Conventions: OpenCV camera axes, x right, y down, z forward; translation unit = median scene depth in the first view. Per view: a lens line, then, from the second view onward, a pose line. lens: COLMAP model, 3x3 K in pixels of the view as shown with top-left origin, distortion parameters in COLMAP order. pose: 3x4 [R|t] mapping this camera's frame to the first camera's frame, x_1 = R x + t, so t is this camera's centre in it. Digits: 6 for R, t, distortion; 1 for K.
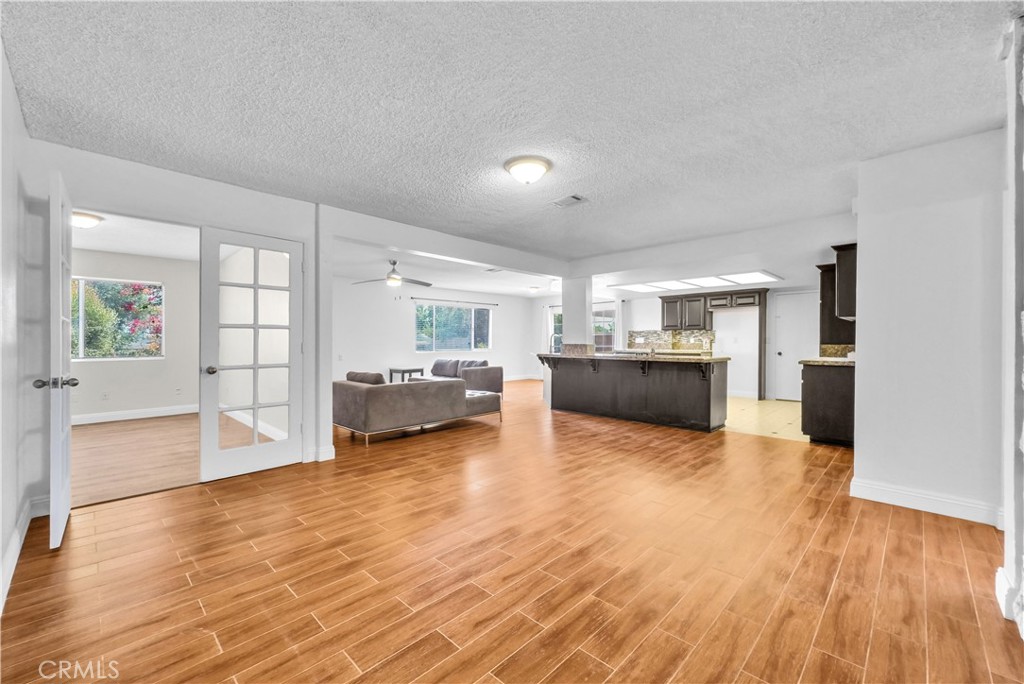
lens RADIAL K [[422.0, 0, 512.0], [0, 422.0, 342.0], [0, 0, 1]] dist [0.009943, 0.000192]
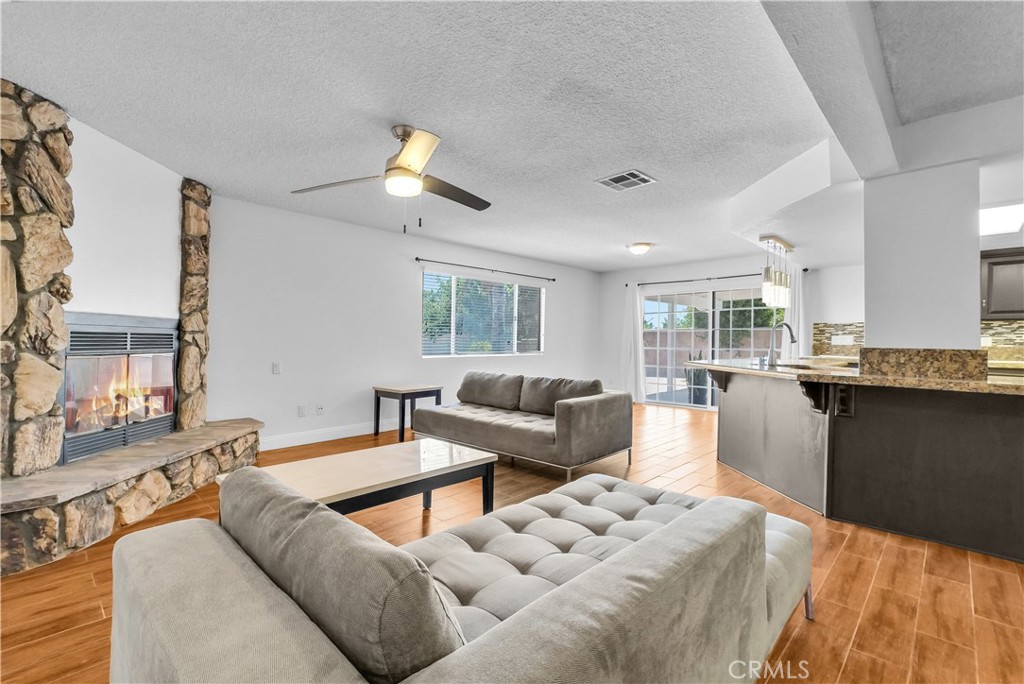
lens RADIAL K [[422.0, 0, 512.0], [0, 422.0, 342.0], [0, 0, 1]] dist [0.009943, 0.000192]
pose [[0.997453, 0.010332, 0.070581, -0.203709], [-0.010529, 0.999942, 0.002425, 0.001914], [-0.070551, -0.003162, 0.997503, 0.599327]]
